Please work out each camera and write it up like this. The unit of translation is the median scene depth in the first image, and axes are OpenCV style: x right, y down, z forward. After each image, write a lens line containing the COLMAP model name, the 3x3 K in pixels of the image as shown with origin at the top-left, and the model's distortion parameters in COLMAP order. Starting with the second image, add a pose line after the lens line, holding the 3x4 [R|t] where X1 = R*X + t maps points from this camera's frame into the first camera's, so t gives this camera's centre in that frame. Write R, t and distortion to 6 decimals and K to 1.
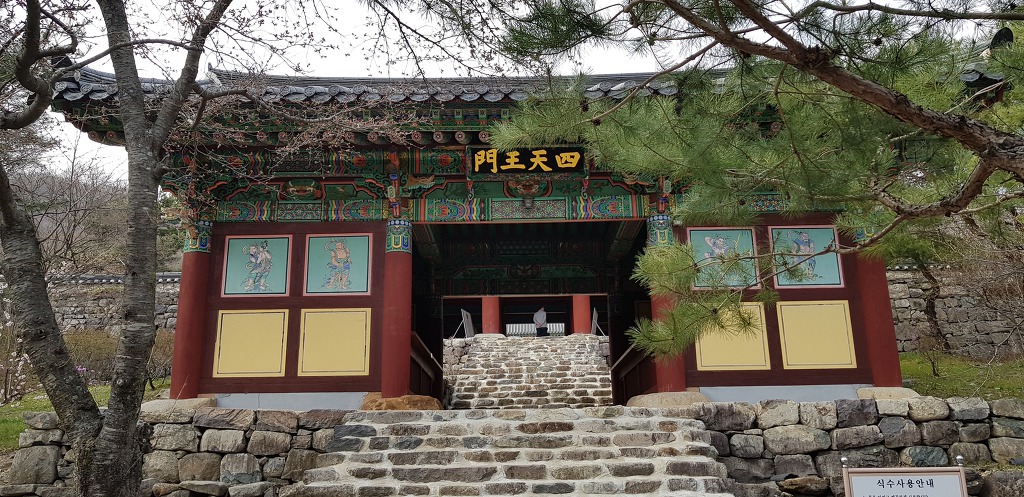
lens RADIAL K [[815.9, 0, 497.8], [0, 815.9, 248.4], [0, 0, 1]] dist [-0.004112, -0.002414]
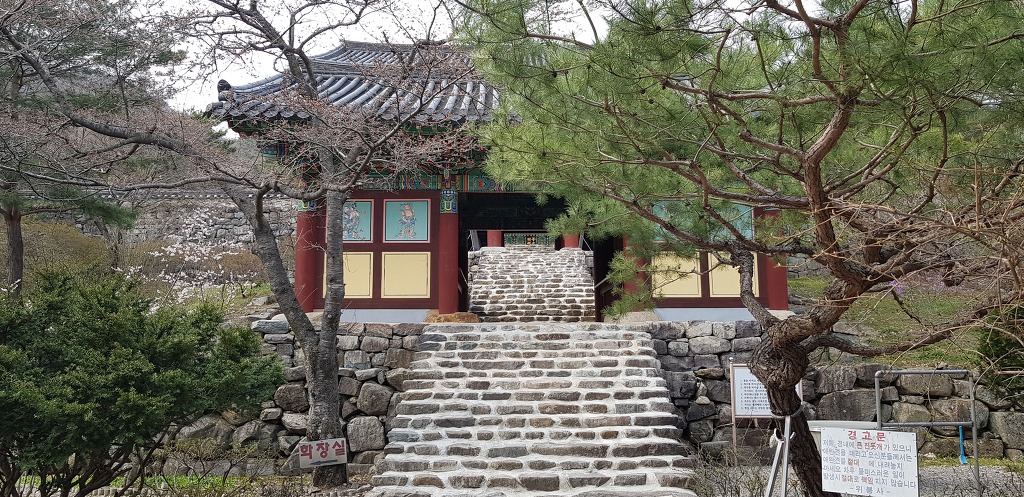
lens RADIAL K [[815.9, 0, 497.8], [0, 815.9, 248.4], [0, 0, 1]] dist [-0.004112, -0.002414]
pose [[0.999779, 0.010796, 0.018058, -0.075179], [-0.013132, 0.990795, 0.134733, -0.157465], [-0.016437, -0.134941, 0.990717, -0.530329]]
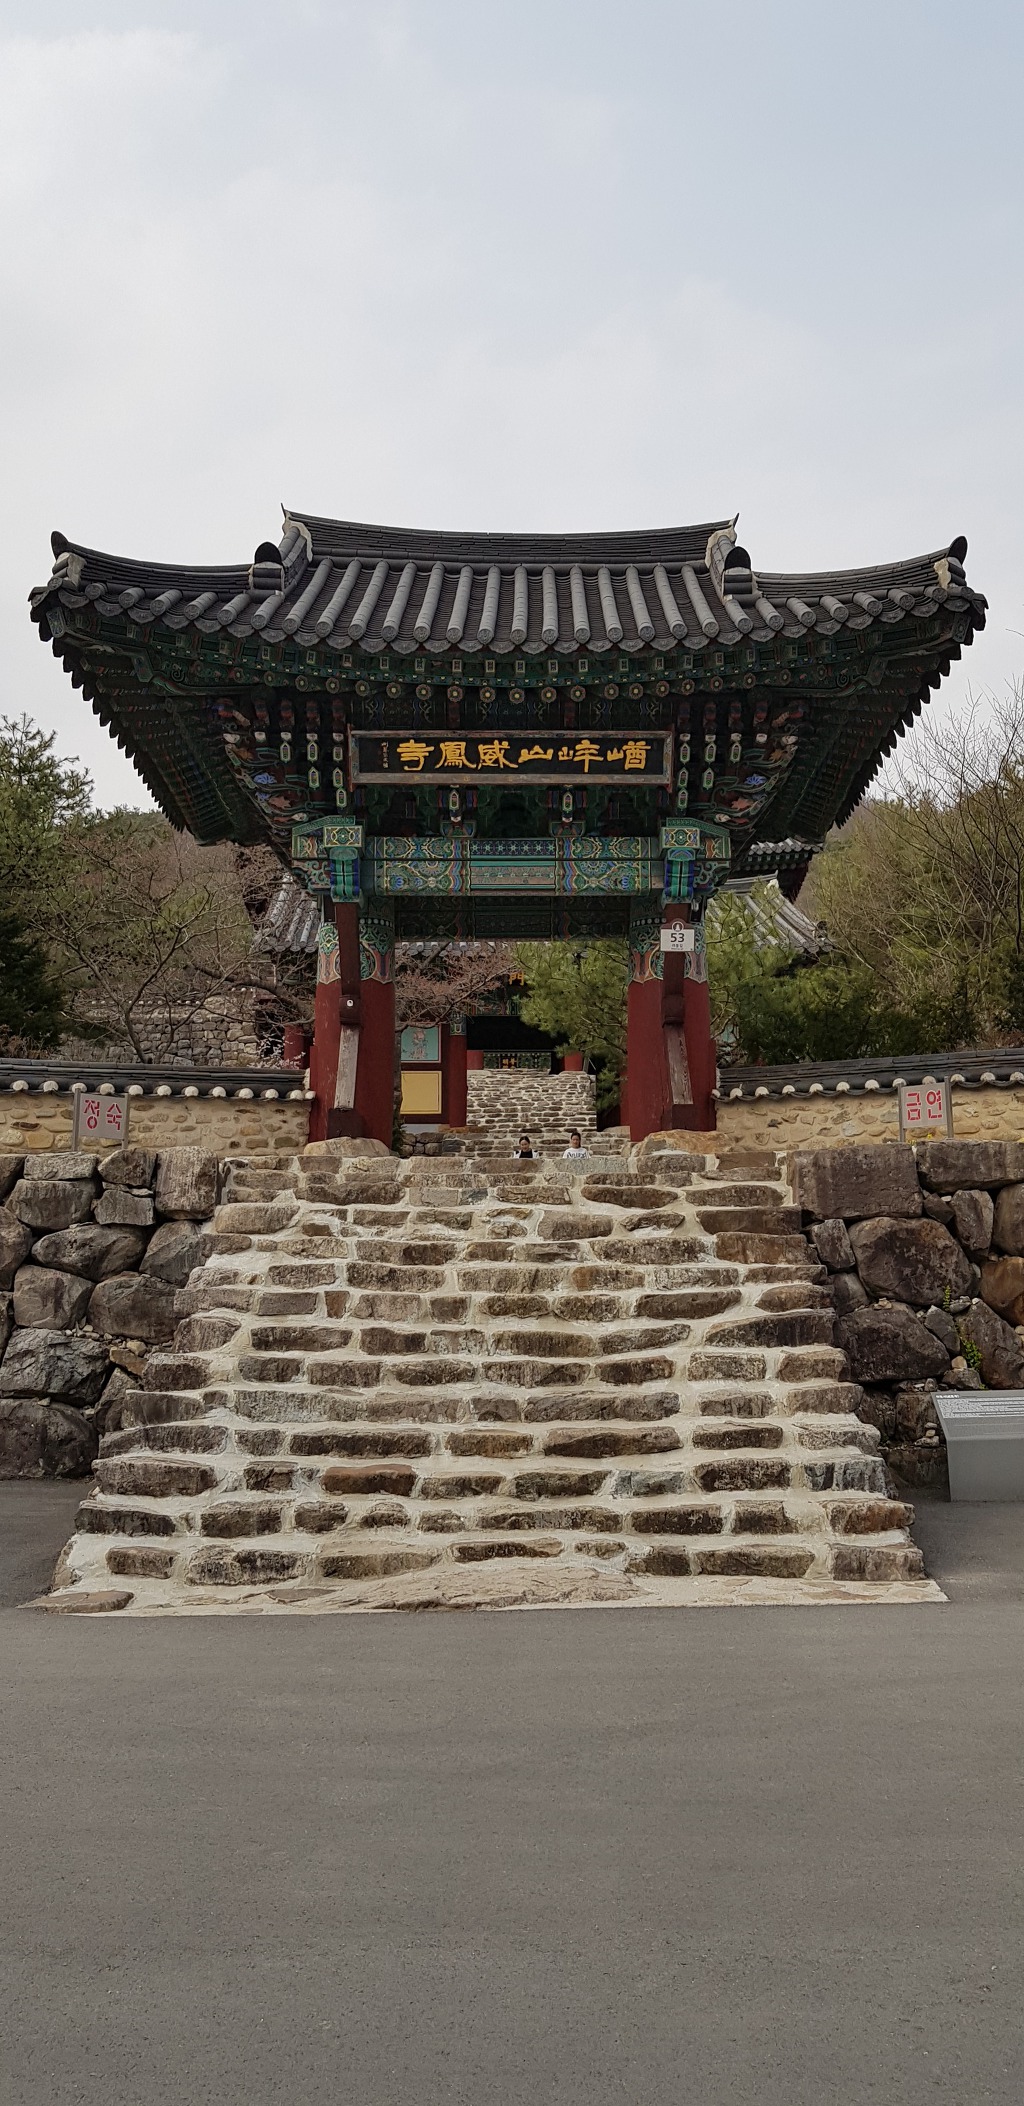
lens RADIAL K [[1677.9, 0, 512.0], [0, 1677.9, 1053.0], [0, 0, 1]] dist [-0.004112, -0.002414]
pose [[0.997497, 0.011238, 0.069807, -0.296008], [-0.019374, 0.992943, 0.117003, -0.409628], [-0.067999, -0.118062, 0.990675, -2.635010]]
